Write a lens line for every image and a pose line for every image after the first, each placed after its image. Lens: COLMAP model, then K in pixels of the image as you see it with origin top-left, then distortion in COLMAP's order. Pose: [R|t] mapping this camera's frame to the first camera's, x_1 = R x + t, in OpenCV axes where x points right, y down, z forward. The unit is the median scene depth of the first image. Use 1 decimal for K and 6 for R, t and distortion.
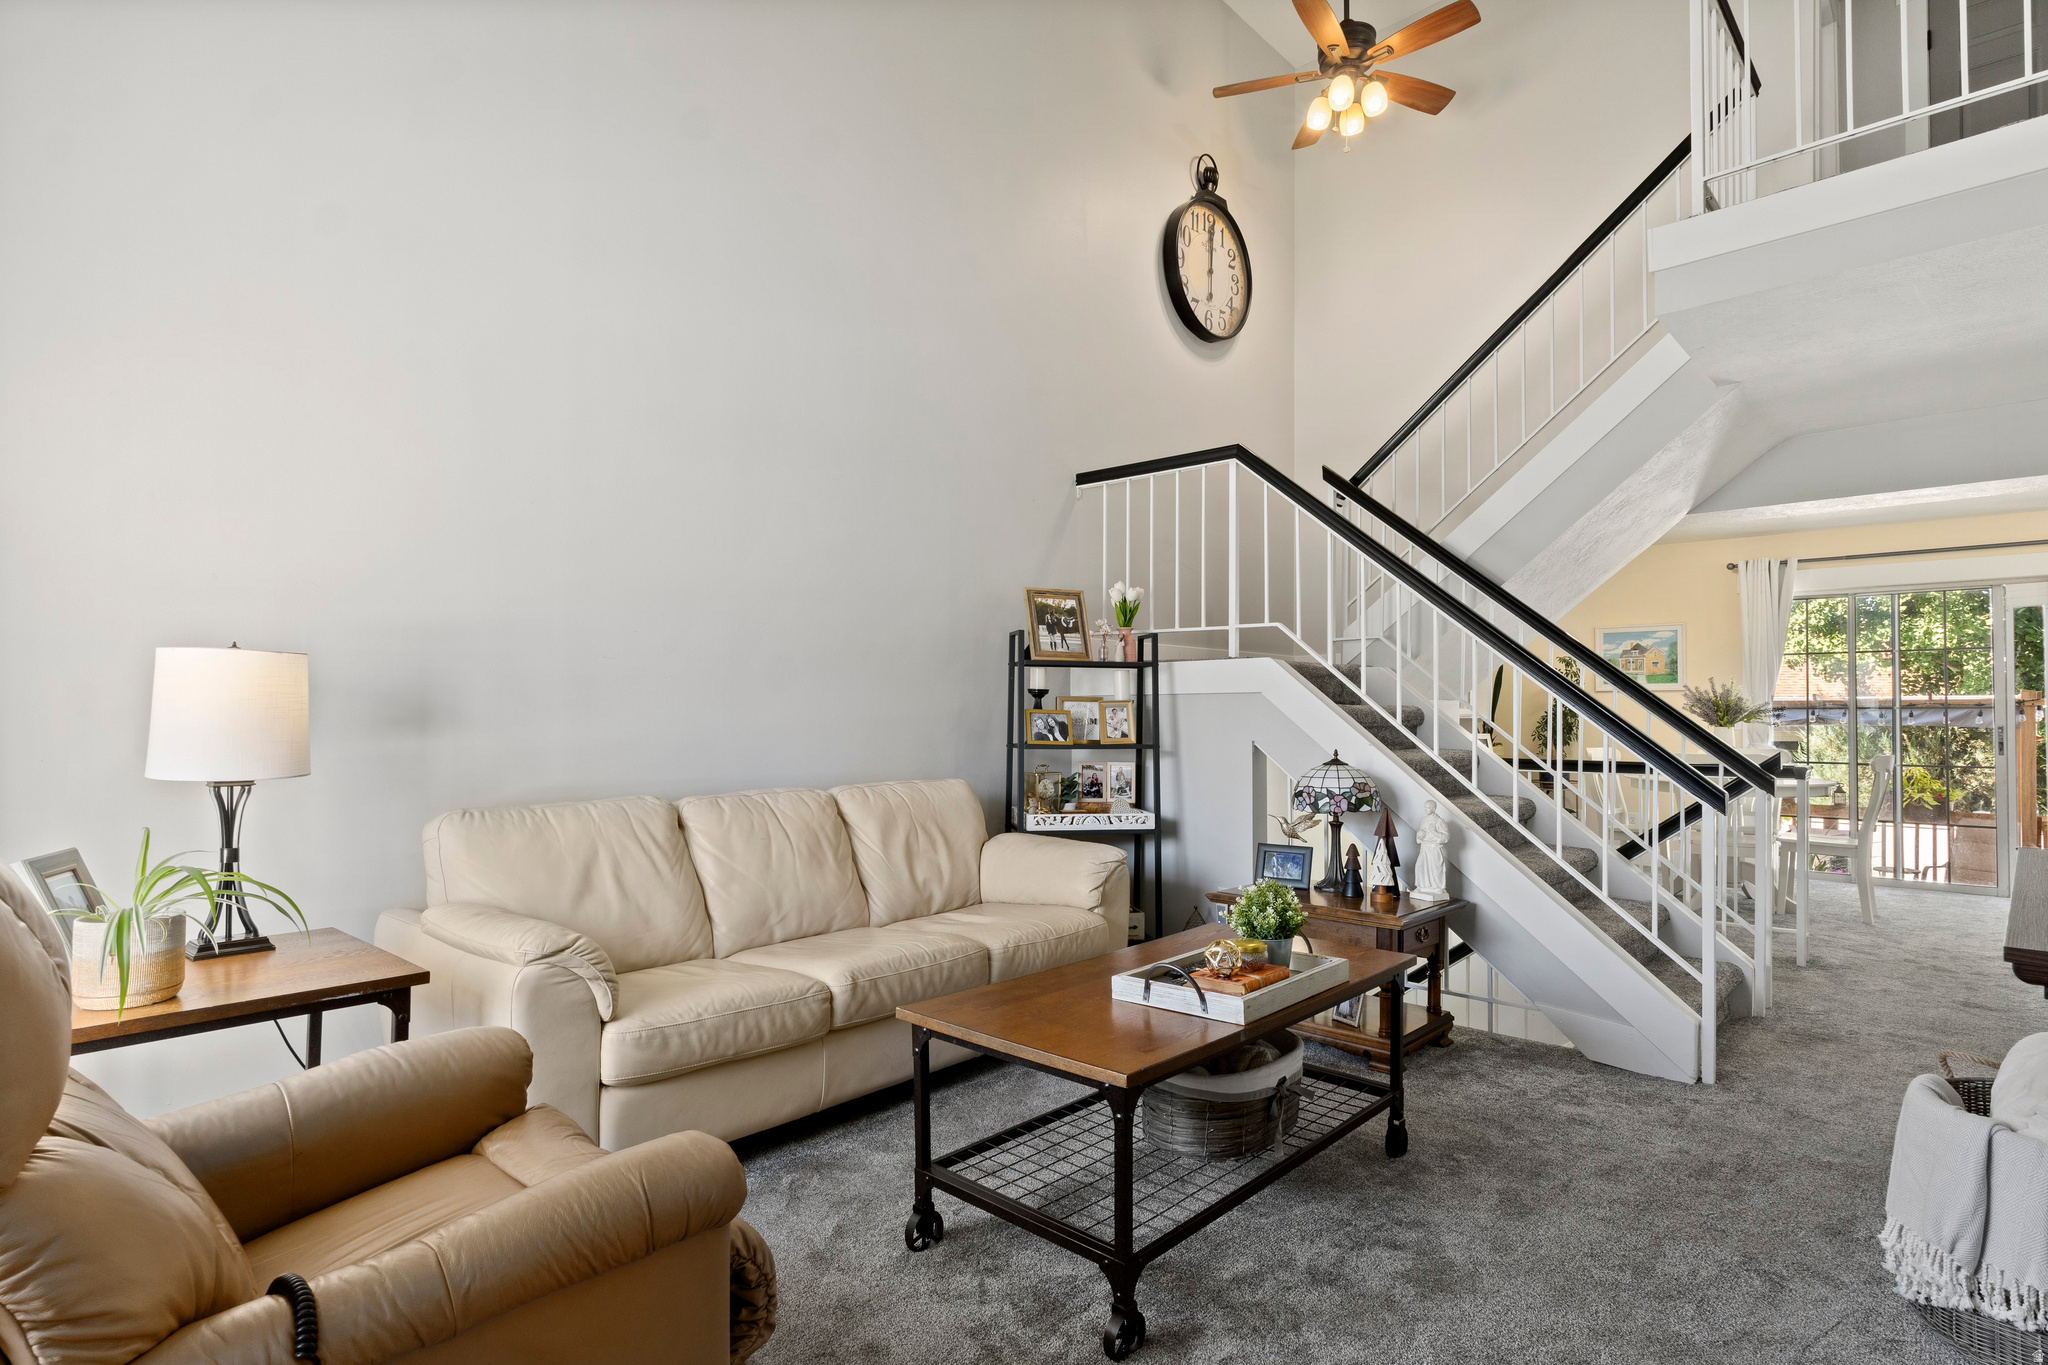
lens RADIAL K [[1053.3, 0, 1022.5], [0, 1053.3, 703.8], [0, 0, 1]] dist [0.000431, -0.000117]
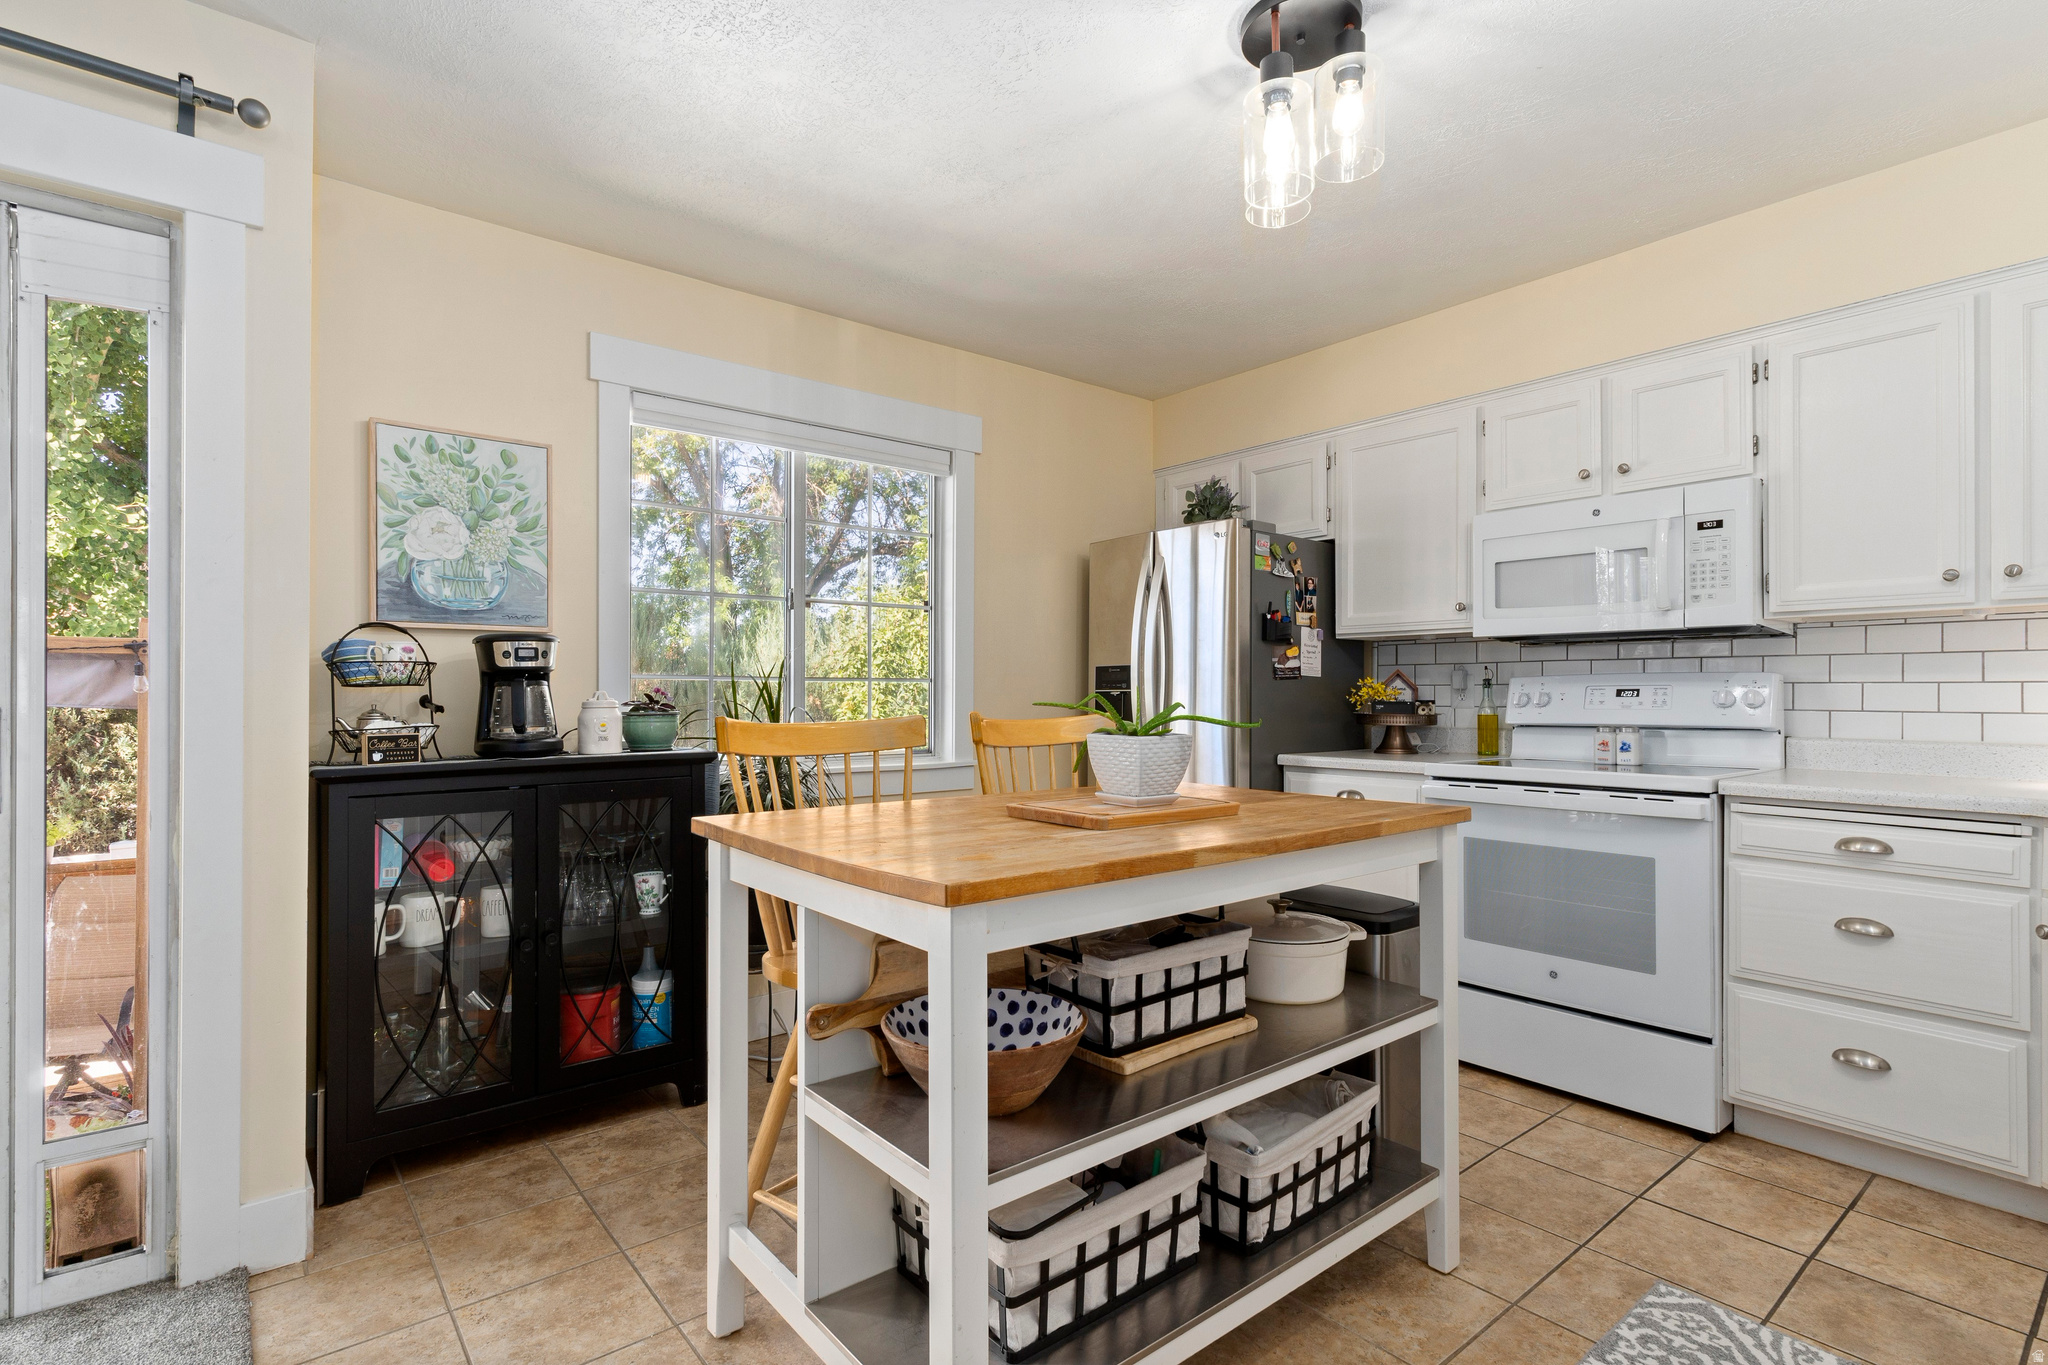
lens RADIAL K [[980.7, 0, 1023.3], [0, 980.7, 685.0], [0, 0, 1]] dist [-0.001788, -0.000320]
pose [[0.144715, 0.001788, 0.989472, 0.581531], [-0.009003, 0.999959, -0.000490, 0.010093], [-0.989432, -0.008837, 0.144725, 0.562232]]
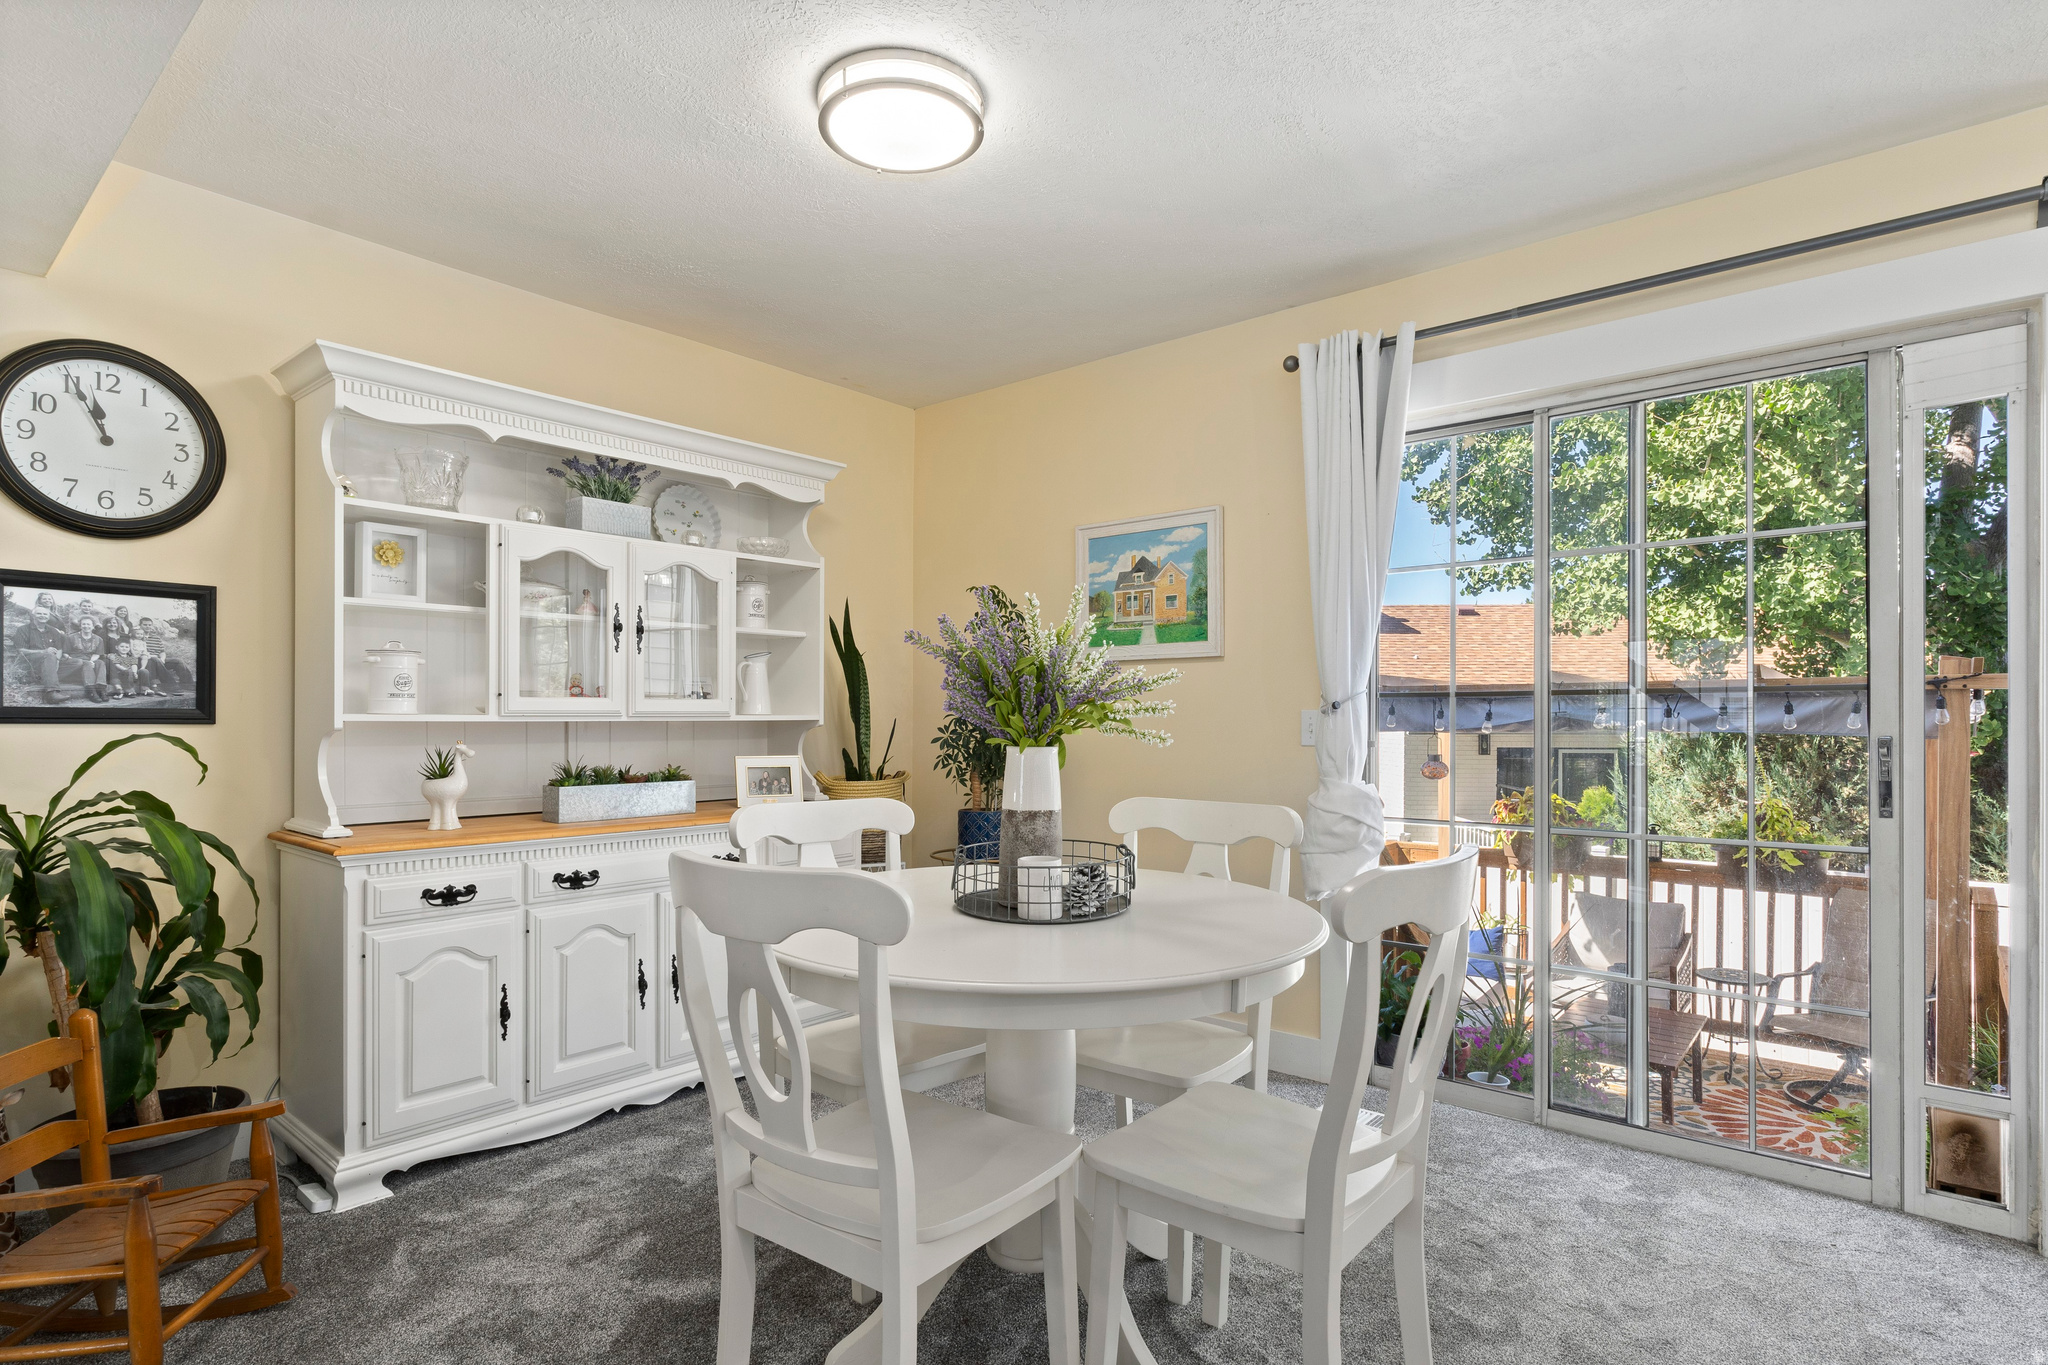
lens RADIAL K [[1053.3, 0, 1019.2], [0, 1053.3, 712.0], [0, 0, 1]] dist [0.000431, -0.000117]
pose [[0.999262, -0.001962, 0.038374, 0.497308], [0.001706, 0.999976, 0.006714, 0.007481], [-0.038386, -0.006644, 0.999241, 0.522815]]
